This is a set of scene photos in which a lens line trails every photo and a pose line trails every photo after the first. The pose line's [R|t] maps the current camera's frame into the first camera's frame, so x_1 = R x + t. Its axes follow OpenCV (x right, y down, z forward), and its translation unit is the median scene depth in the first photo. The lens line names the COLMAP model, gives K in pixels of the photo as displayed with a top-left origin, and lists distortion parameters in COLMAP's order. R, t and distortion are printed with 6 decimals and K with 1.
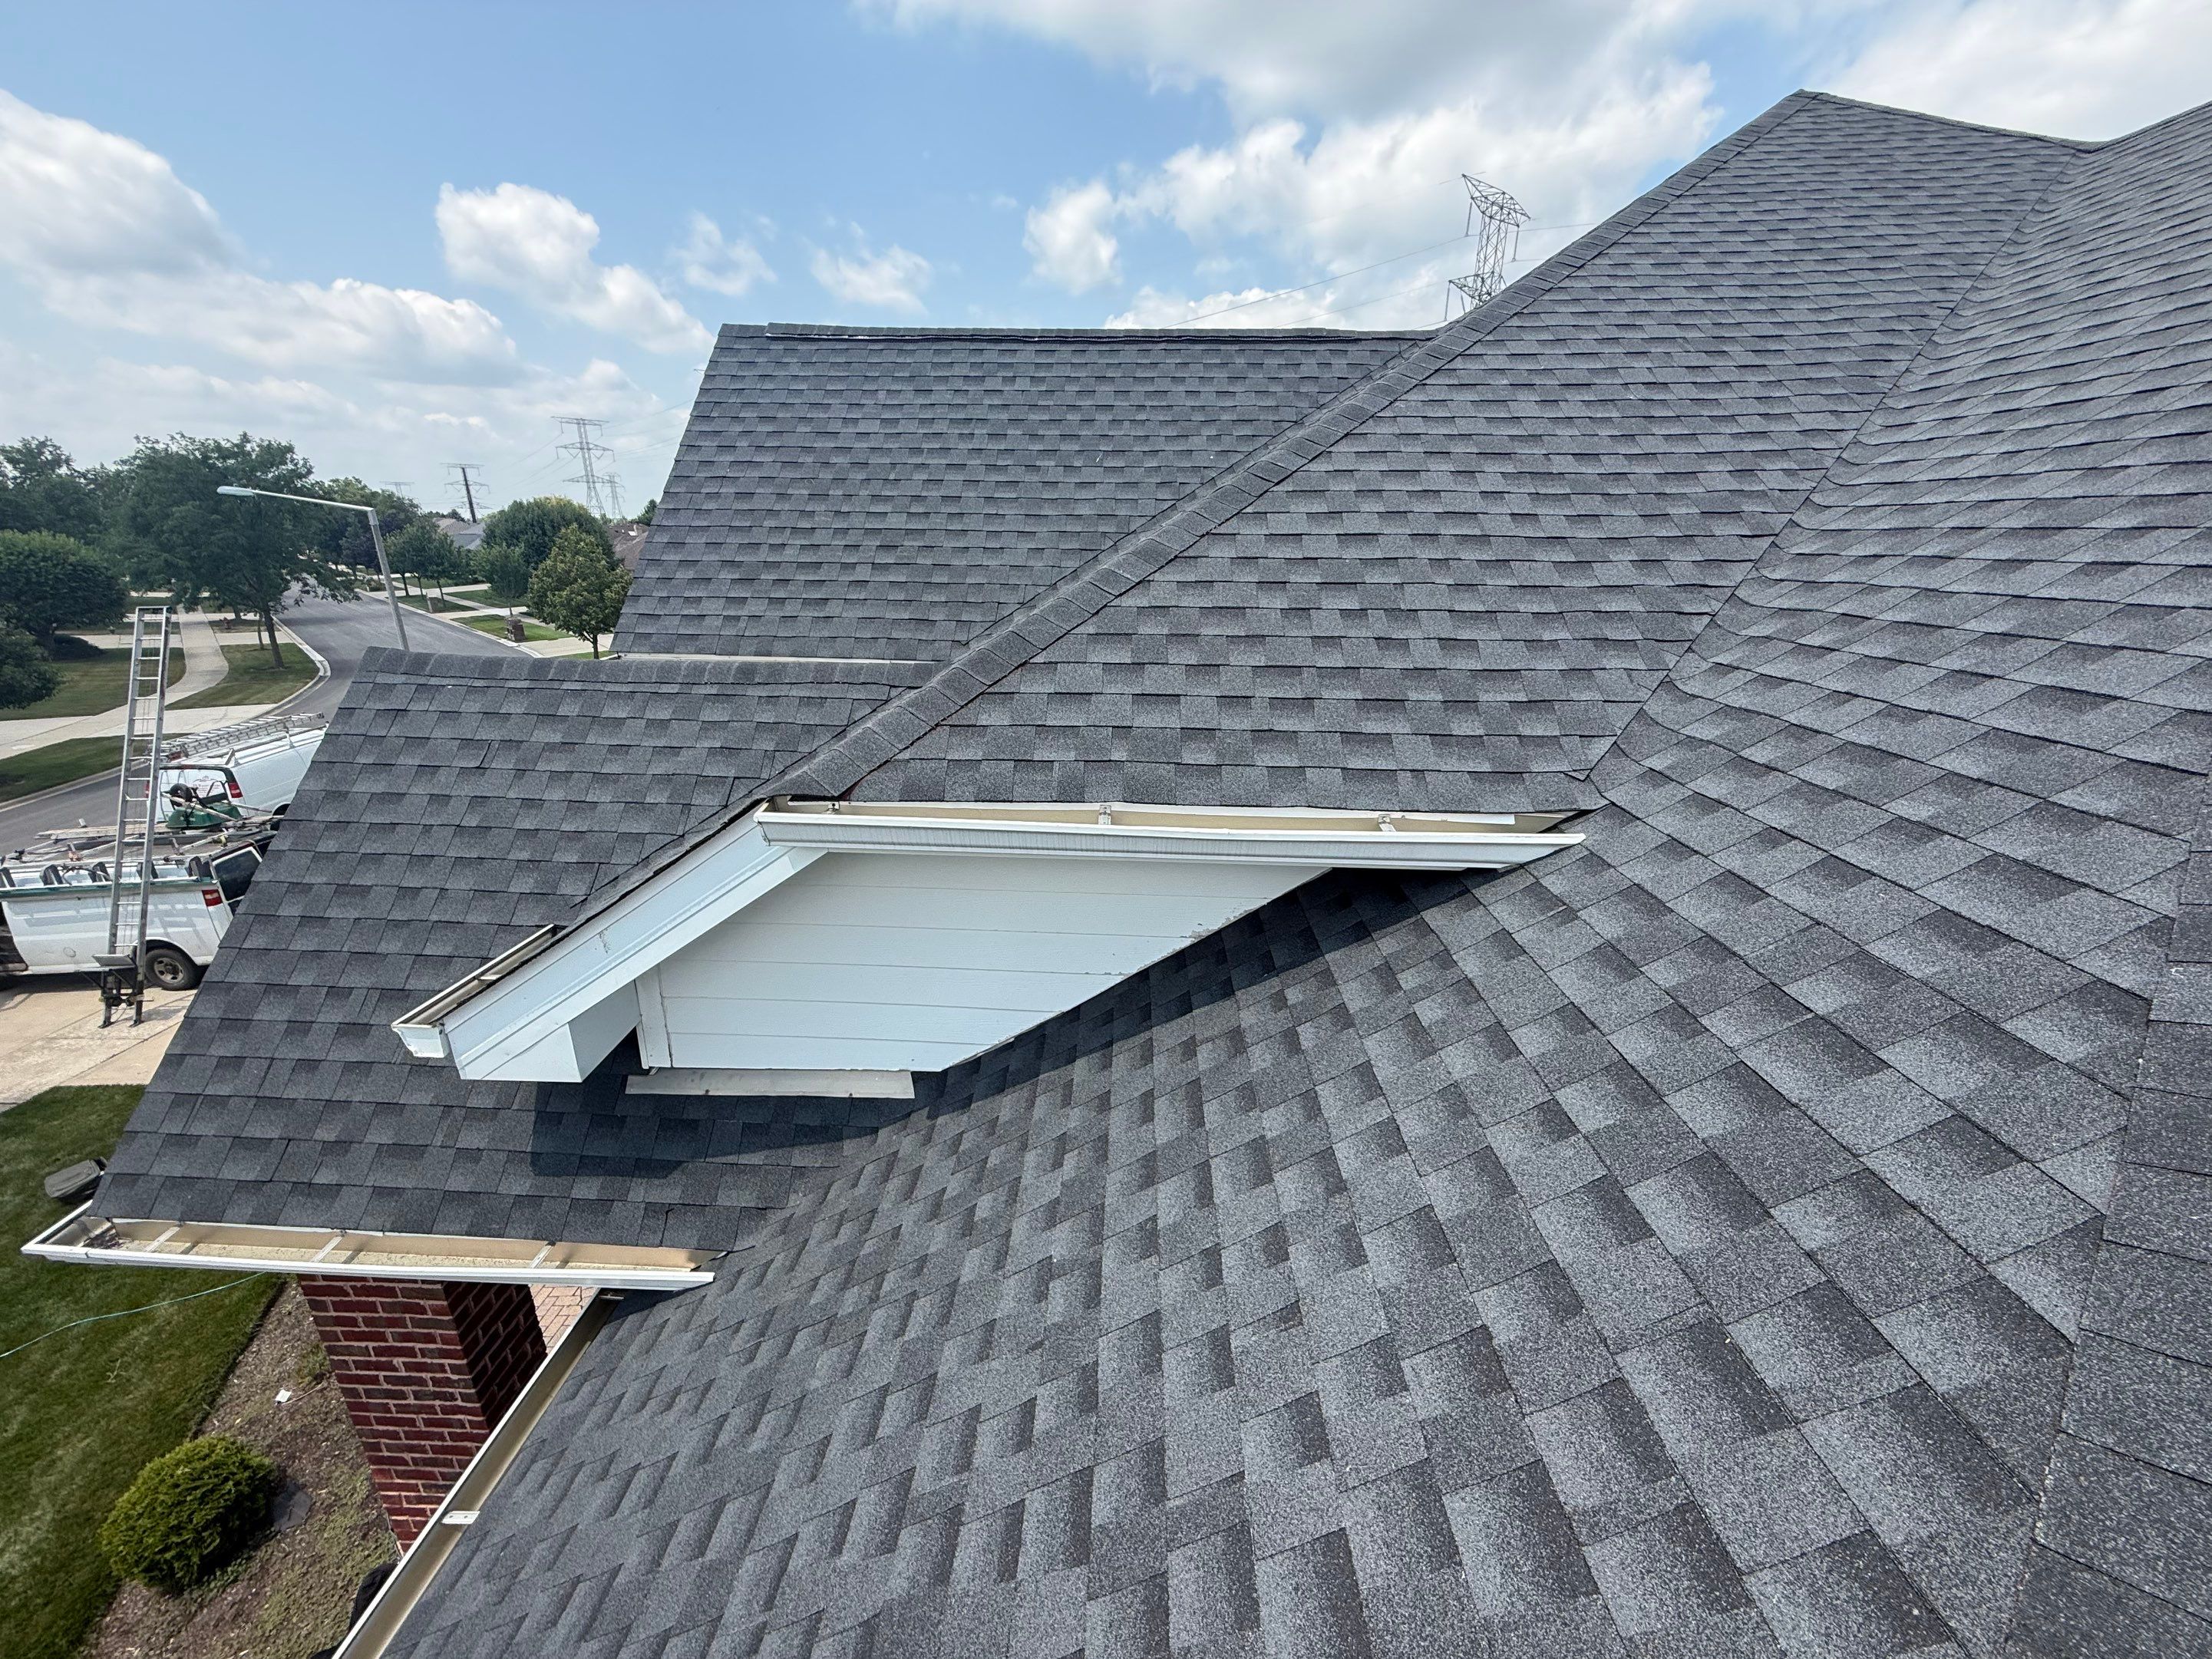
lens RADIAL K [[881.7, 0, 1098.5], [0, 881.7, 830.0], [0, 0, 1]] dist [0.001549, -0.000546]
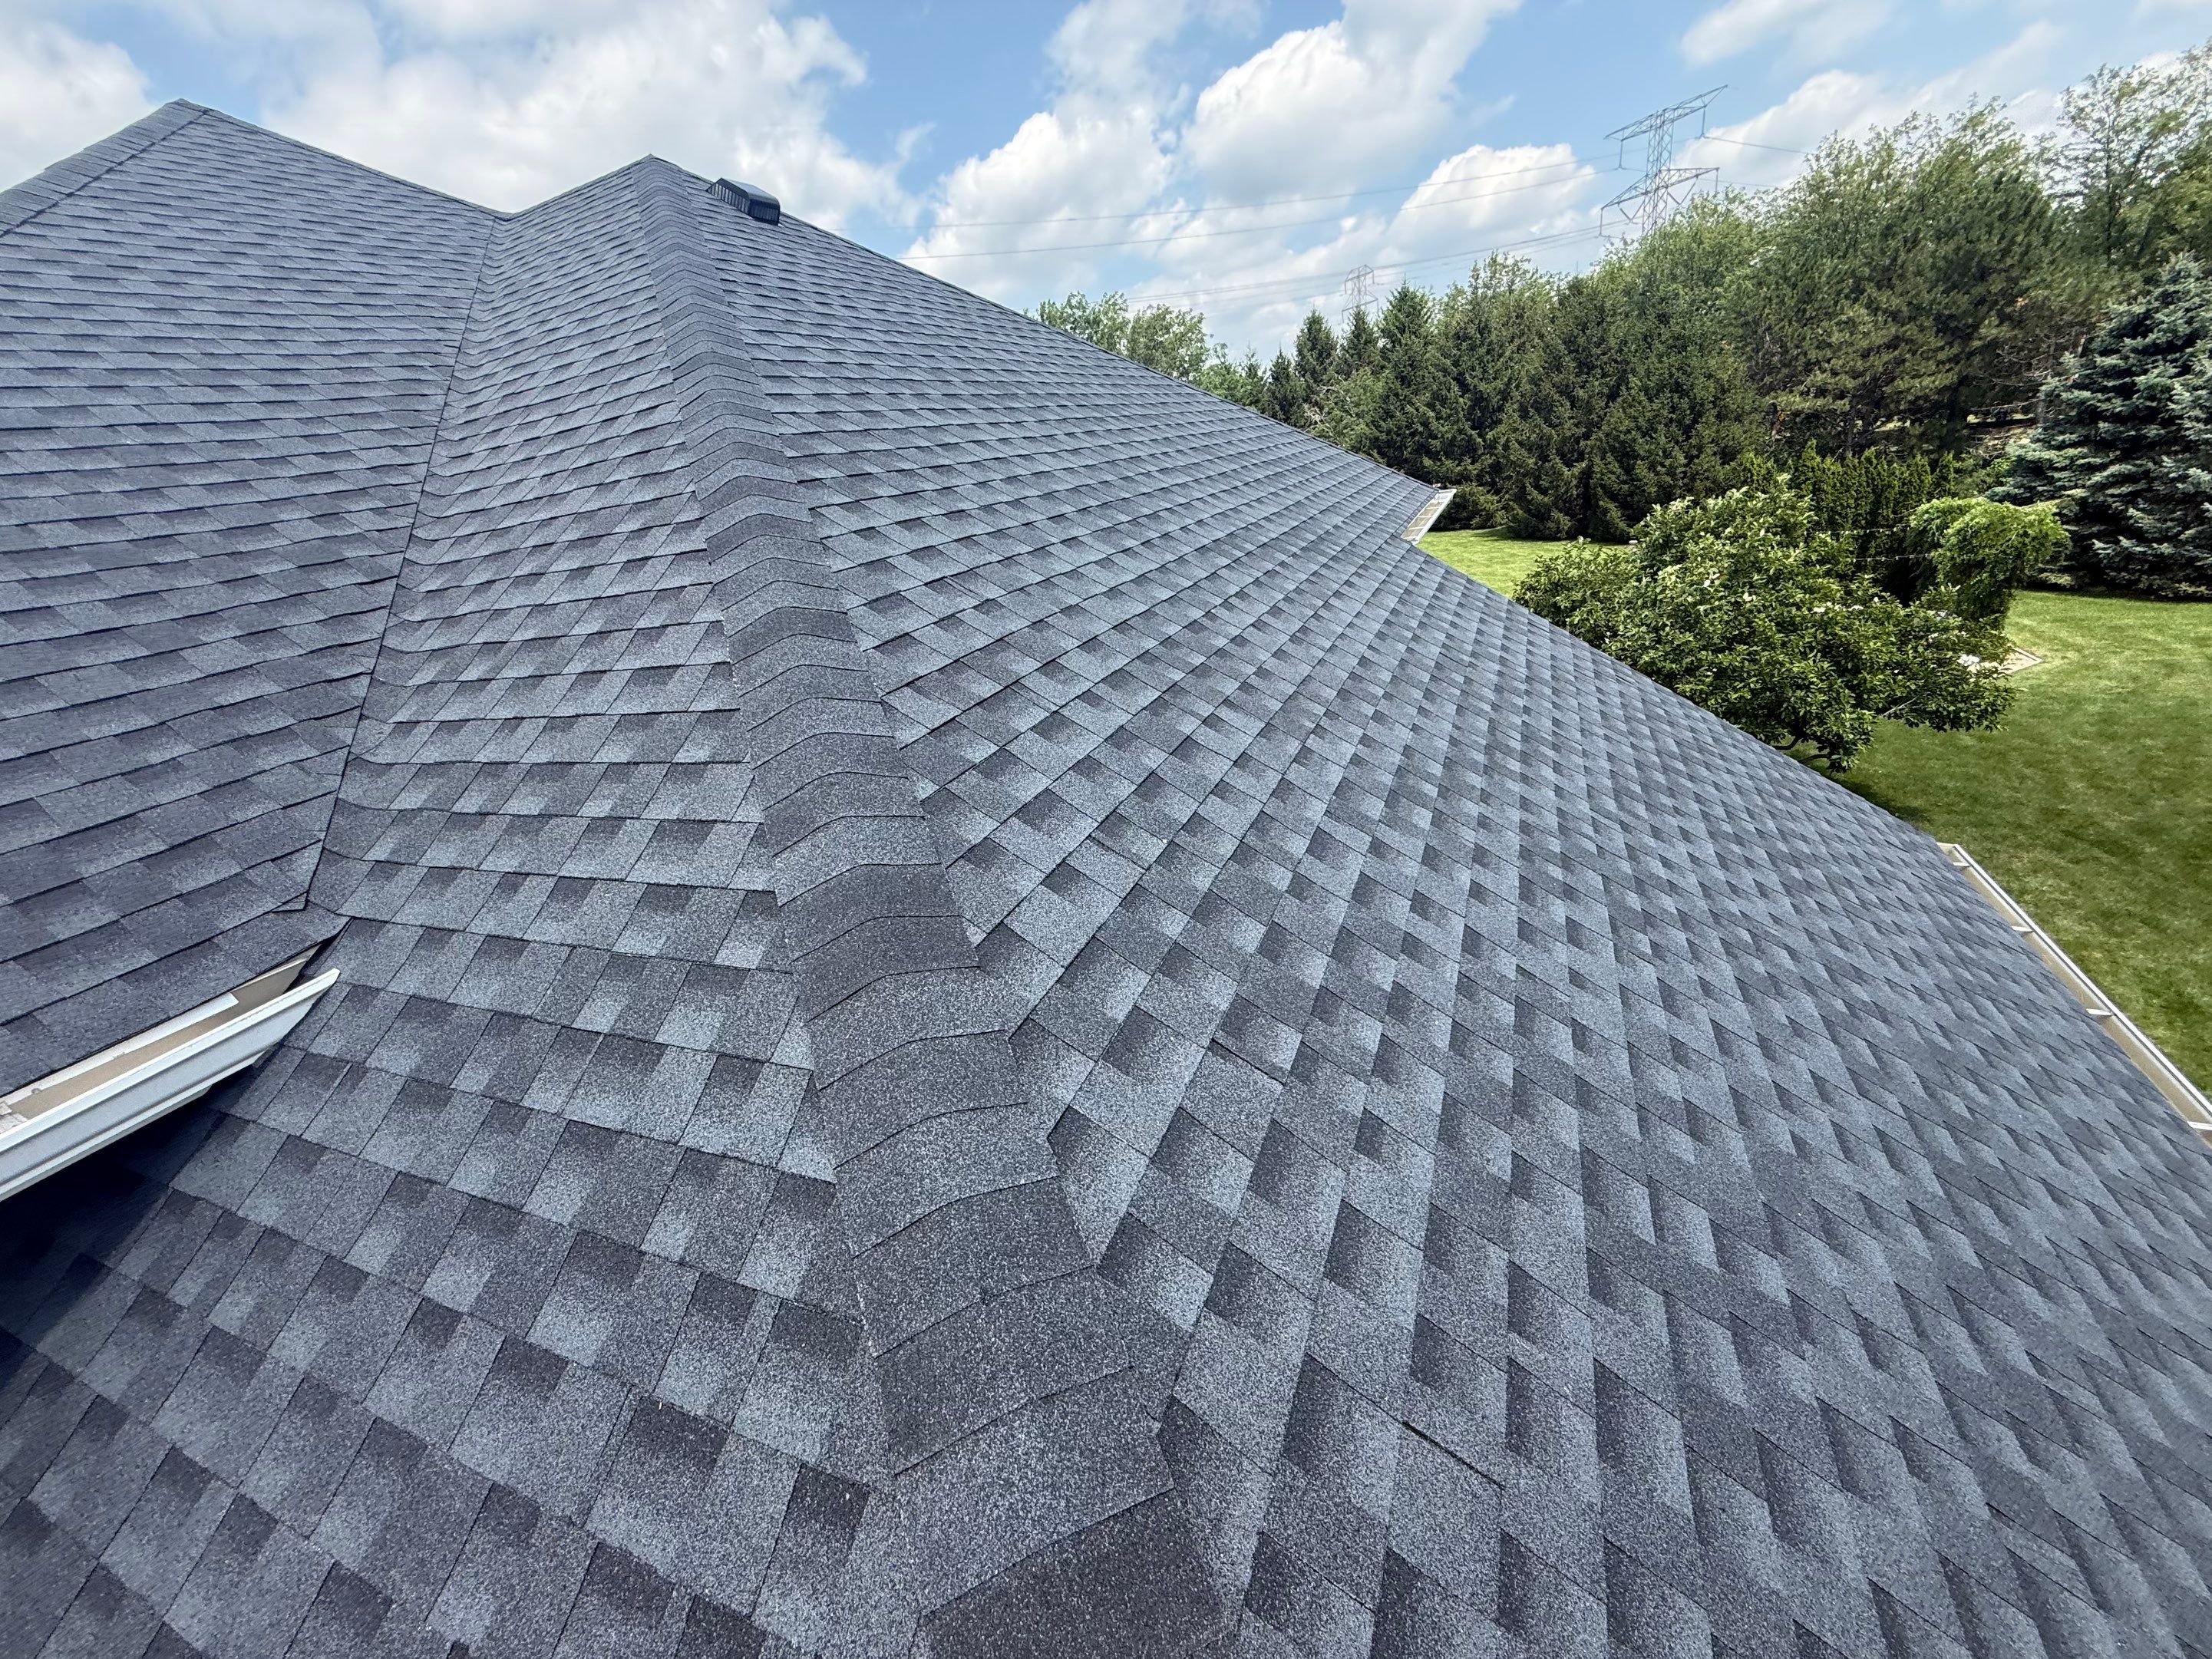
lens RADIAL K [[881.7, 0, 1098.5], [0, 881.7, 830.0], [0, 0, 1]] dist [0.001549, -0.000546]
pose [[0.357284, -0.416564, 0.835956, 0.191593], [0.439825, 0.864620, 0.242869, 0.006351], [-0.823955, 0.280901, 0.492130, -0.025378]]
